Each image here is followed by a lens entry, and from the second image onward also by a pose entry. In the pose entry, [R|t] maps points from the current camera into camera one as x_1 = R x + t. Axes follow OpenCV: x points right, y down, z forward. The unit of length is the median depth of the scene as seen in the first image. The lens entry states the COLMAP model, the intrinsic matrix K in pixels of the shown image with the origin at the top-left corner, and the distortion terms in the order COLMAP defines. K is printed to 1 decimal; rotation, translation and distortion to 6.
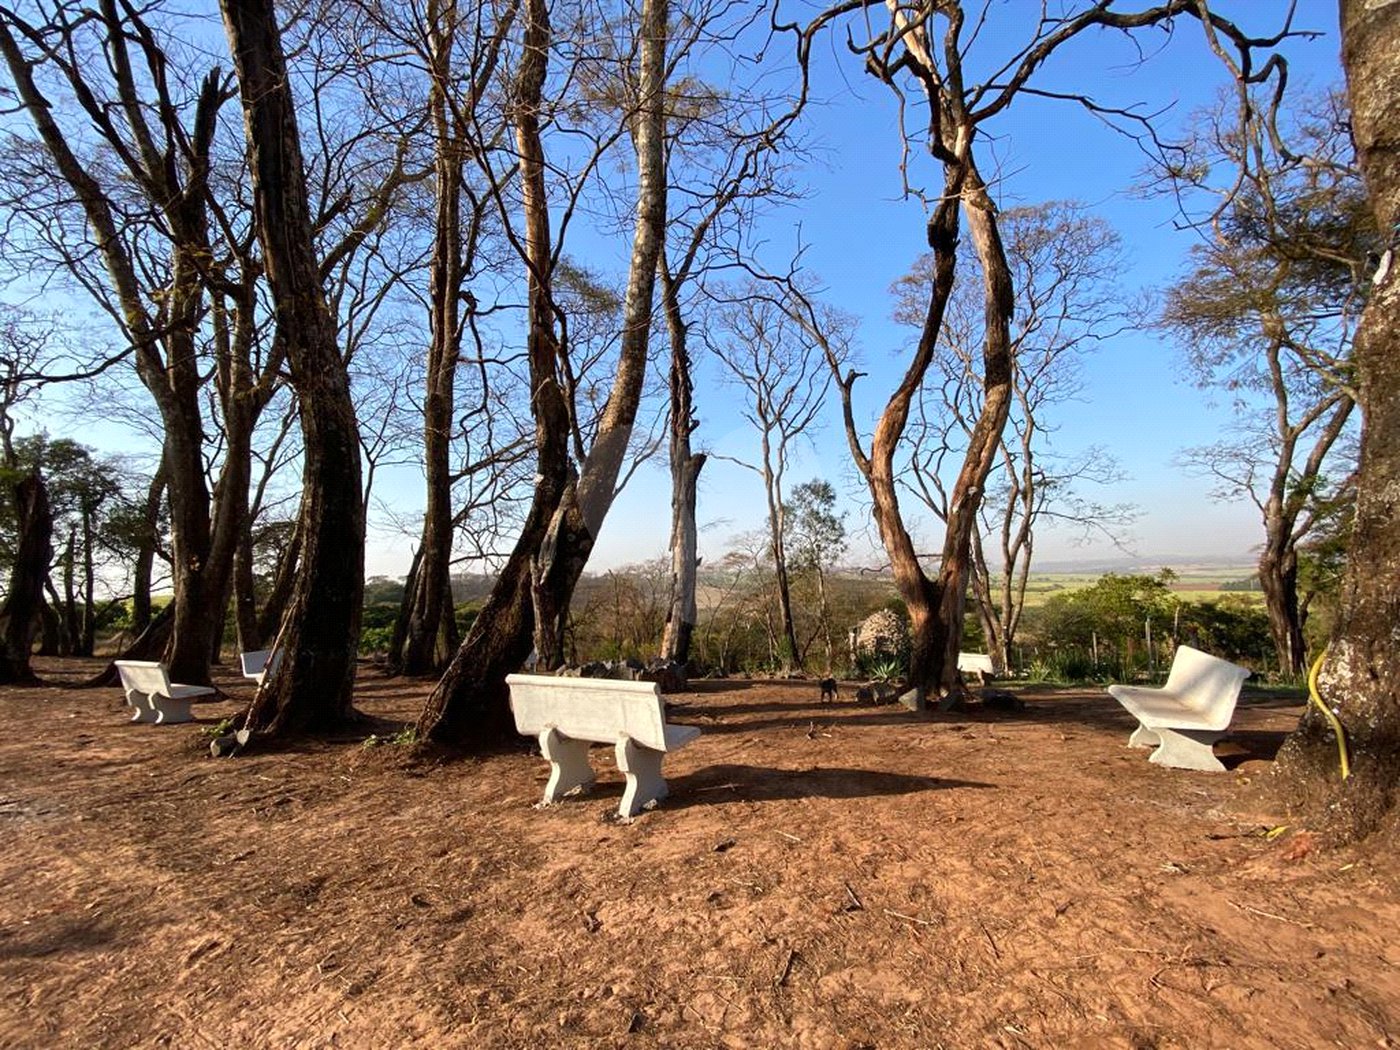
lens RADIAL K [[571.6, 0, 699.1], [0, 571.6, 529.3], [0, 0, 1]] dist [0.036784, -0.028872]
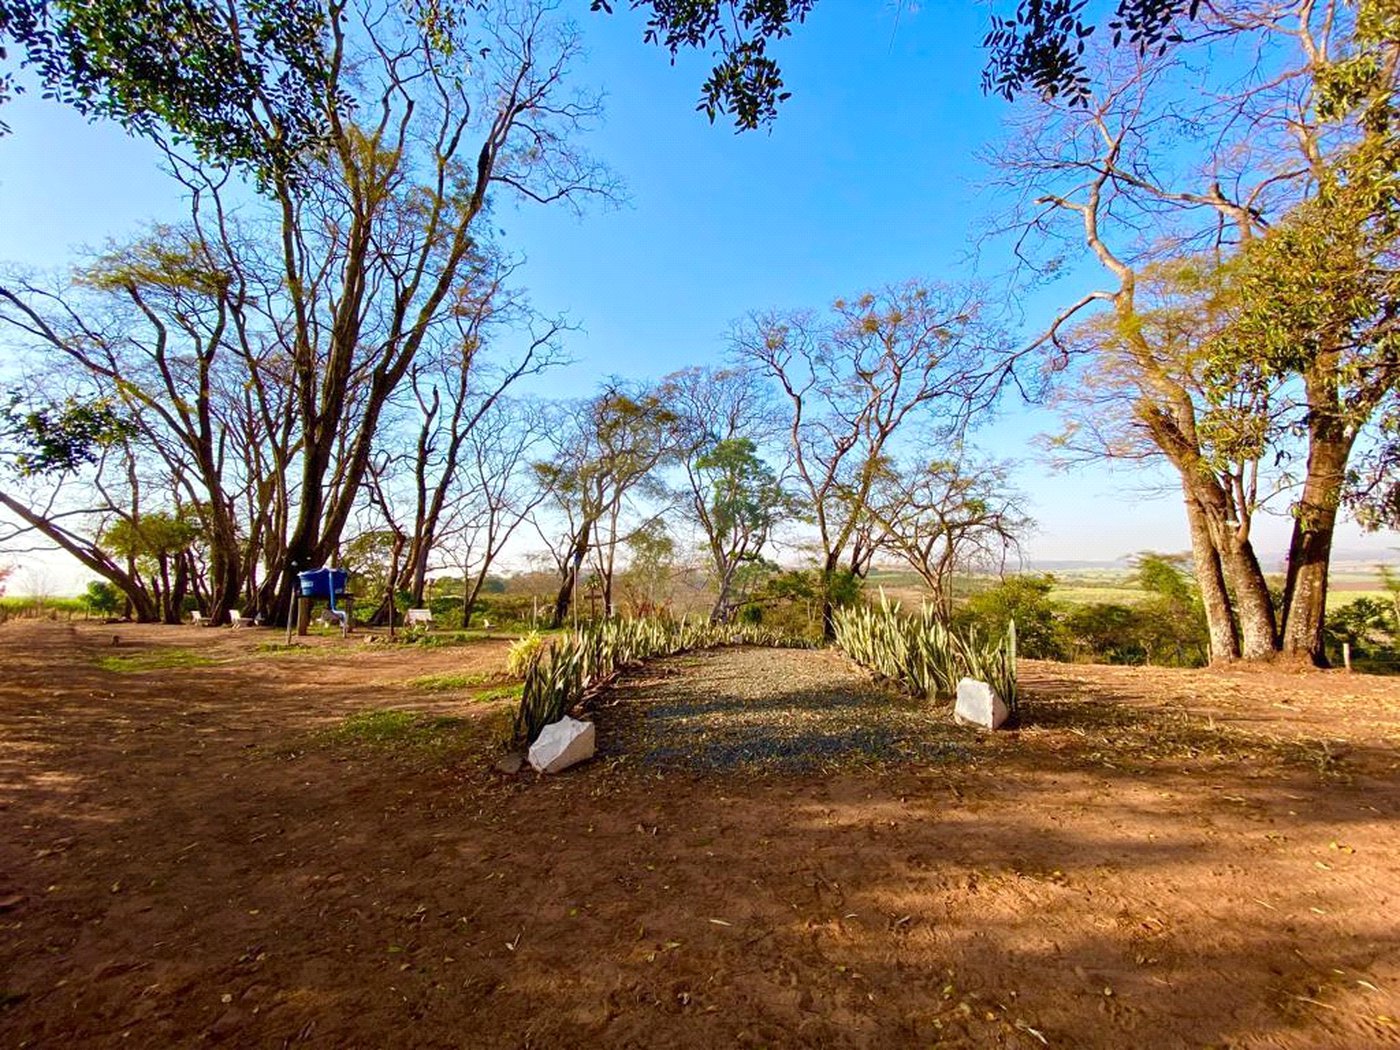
lens RADIAL K [[571.6, 0, 699.1], [0, 571.6, 529.3], [0, 0, 1]] dist [0.036784, -0.028872]
pose [[0.986479, -0.007616, -0.163708, 0.851321], [0.009195, 0.999918, 0.008888, -0.095492], [0.163627, -0.010273, 0.986469, -0.648889]]
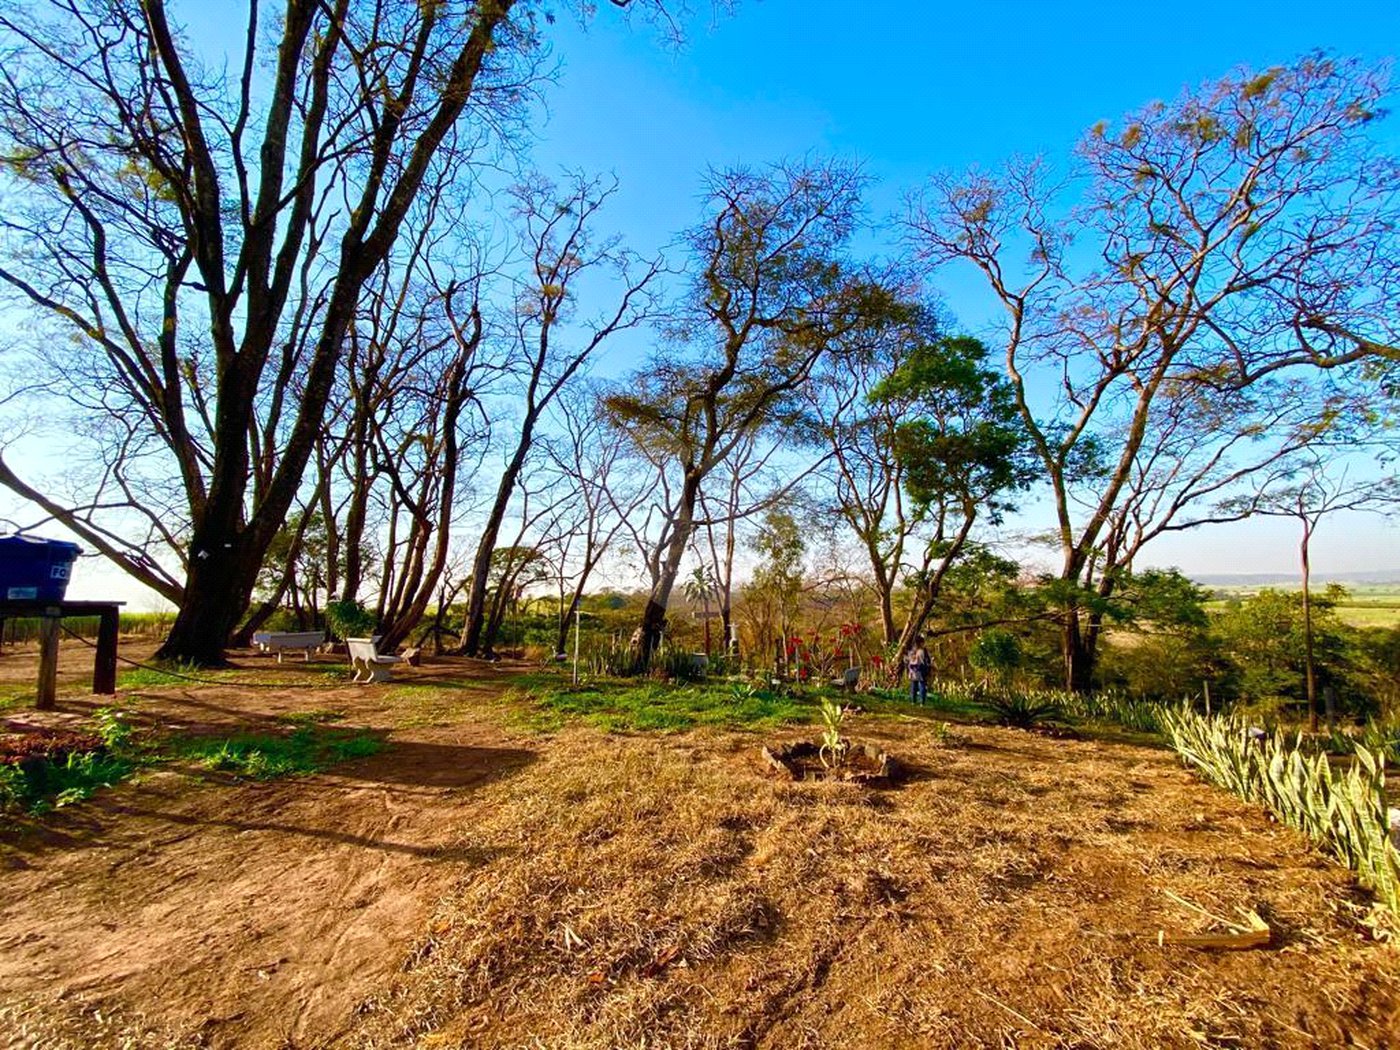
lens RADIAL K [[571.6, 0, 699.1], [0, 571.6, 529.3], [0, 0, 1]] dist [0.036784, -0.028872]
pose [[0.933242, -0.035008, -0.357538, 0.707286], [0.027819, 0.999294, -0.025233, -0.040625], [0.358169, 0.013602, 0.933558, -0.228933]]
